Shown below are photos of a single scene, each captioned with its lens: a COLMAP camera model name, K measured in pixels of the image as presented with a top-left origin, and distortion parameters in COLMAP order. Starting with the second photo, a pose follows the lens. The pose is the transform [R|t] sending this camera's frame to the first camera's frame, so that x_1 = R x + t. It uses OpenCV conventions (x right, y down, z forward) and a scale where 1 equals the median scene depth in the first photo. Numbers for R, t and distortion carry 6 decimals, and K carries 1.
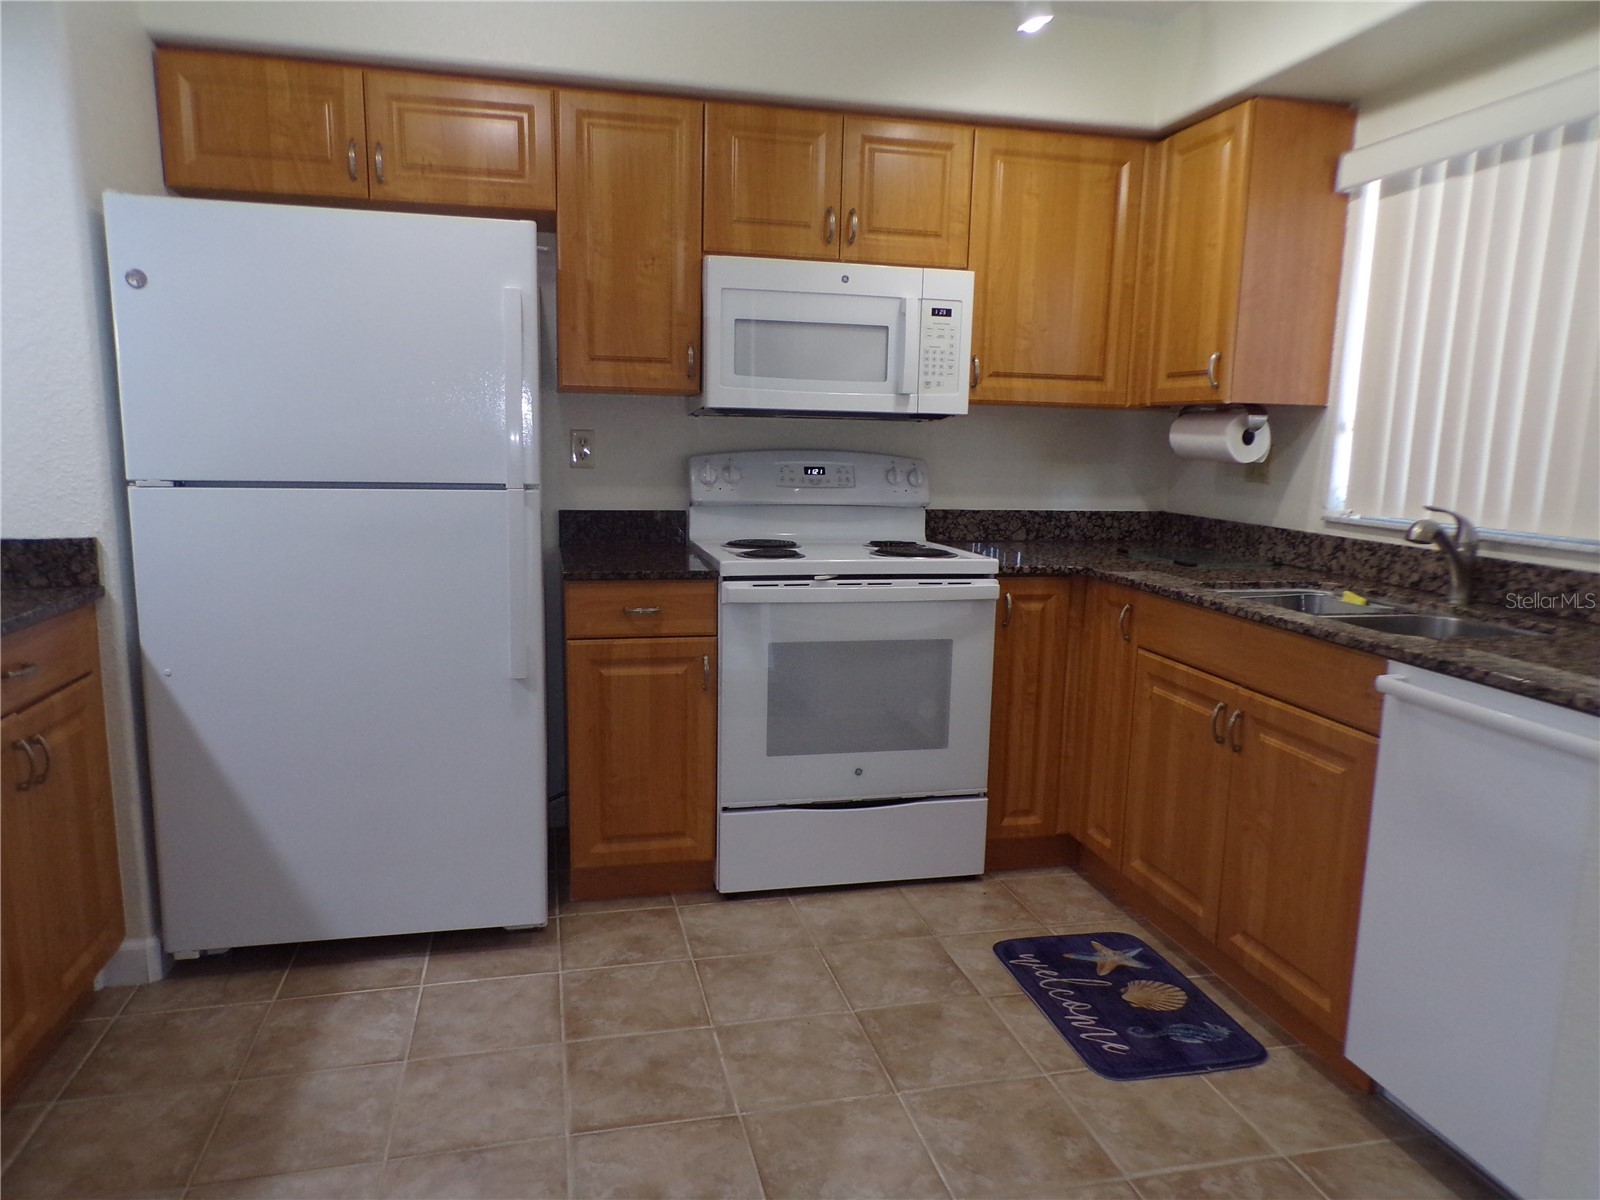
lens RADIAL K [[1096.9, 0, 799.7], [0, 1096.9, 609.9], [0, 0, 1]] dist [0.002021, 0.008347]
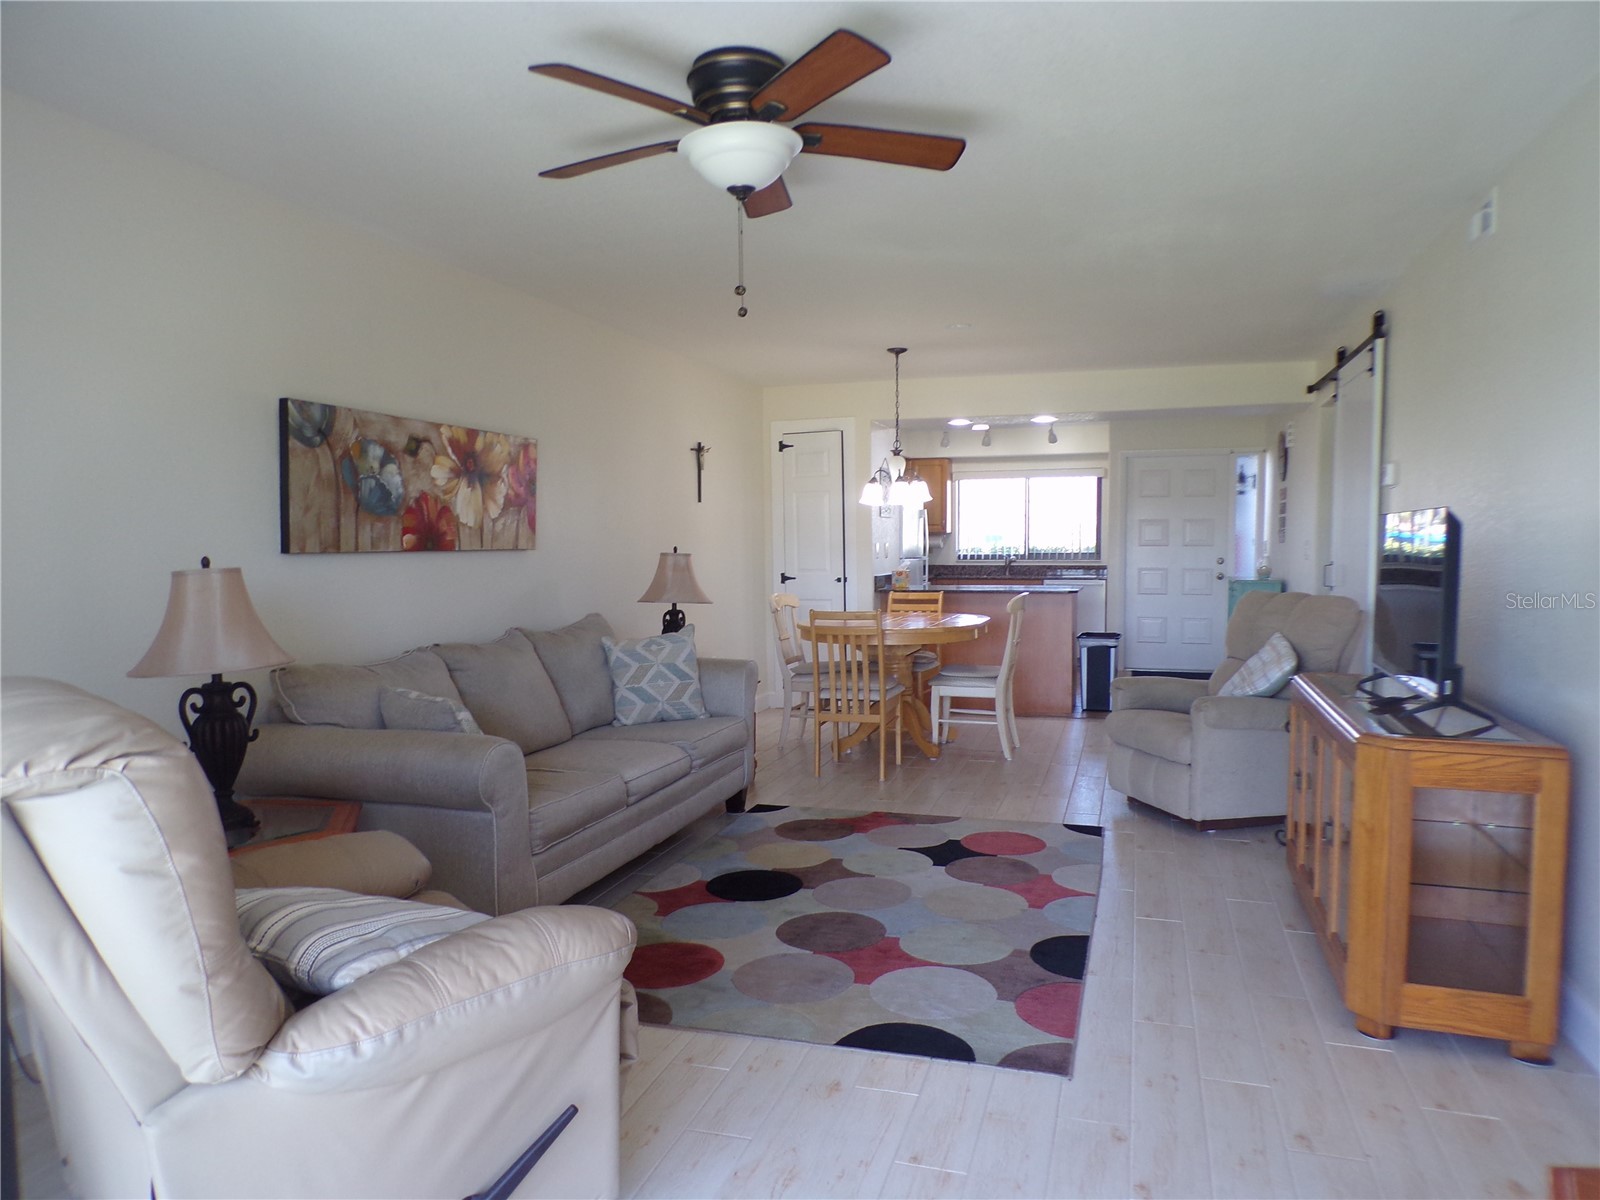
lens RADIAL K [[1096.9, 0, 803.1], [0, 1096.9, 607.4], [0, 0, 1]] dist [0.002021, 0.008347]
pose [[0.506872, -0.067796, 0.859351, -3.562064], [0.156277, 0.987610, -0.014263, 0.053813], [-0.847737, 0.141527, 0.511187, -0.578777]]
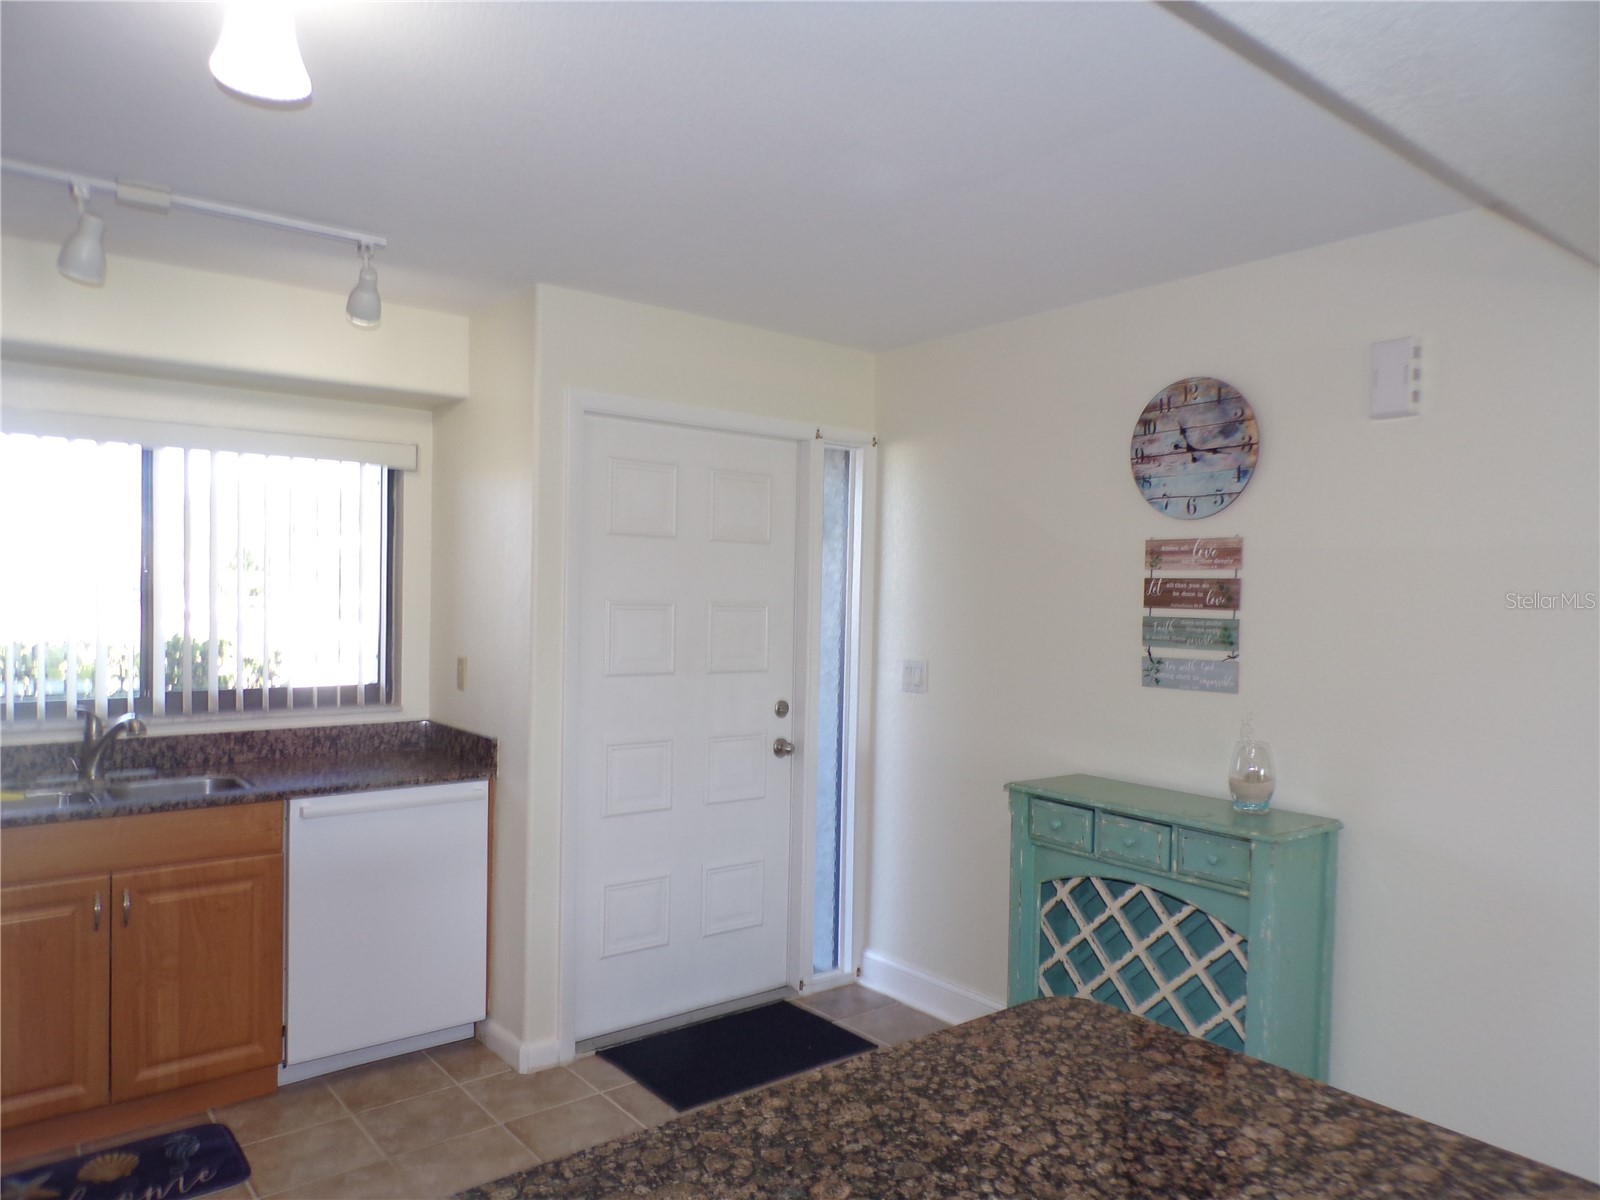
lens RADIAL K [[1096.9, 0, 811.2], [0, 1096.9, 607.0], [0, 0, 1]] dist [0.002021, 0.008347]
pose [[-0.425985, -0.039078, 0.903886, -0.900181], [0.127034, 0.986586, 0.102523, -0.218635], [-0.895767, 0.158498, -0.415307, 0.684724]]
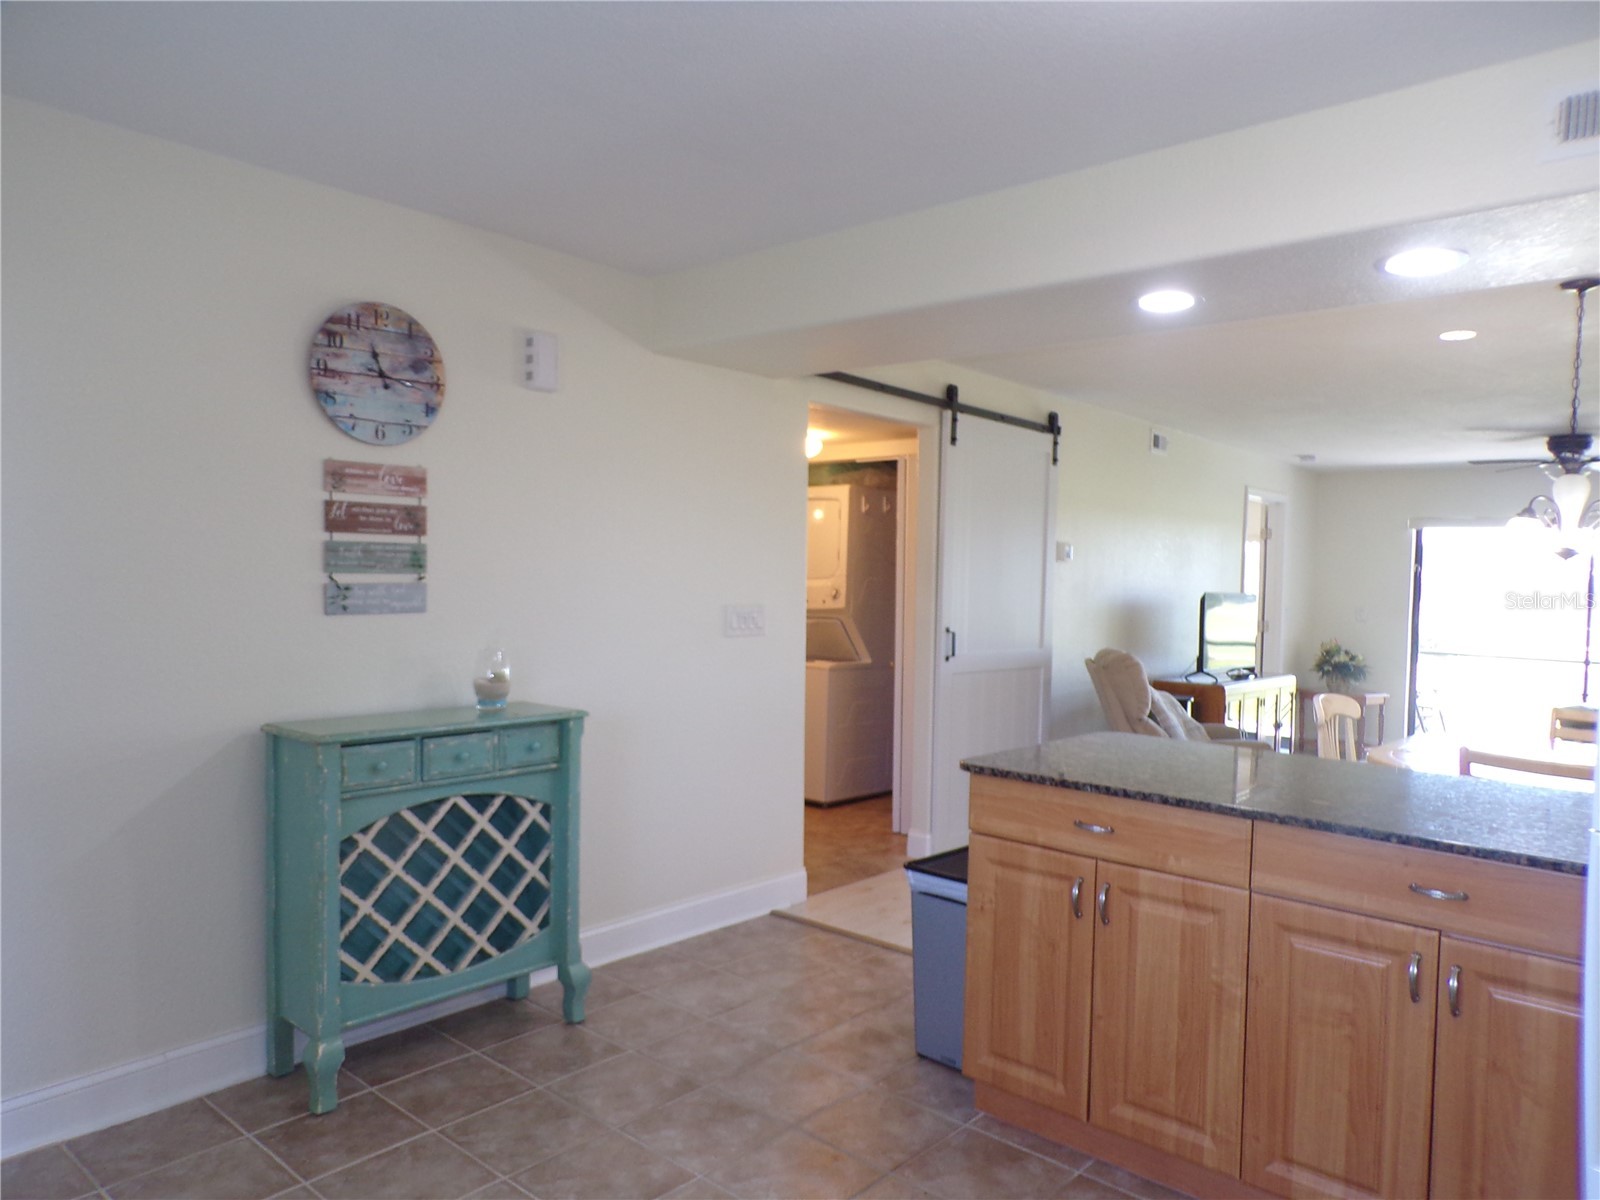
lens RADIAL K [[1096.9, 0, 797.1], [0, 1096.9, 604.0], [0, 0, 1]] dist [0.002021, 0.008347]
pose [[-0.817285, -0.019380, -0.575908, 0.286274], [-0.135976, 0.977696, 0.160065, -0.222402], [0.559961, 0.209128, -0.801692, 1.052258]]
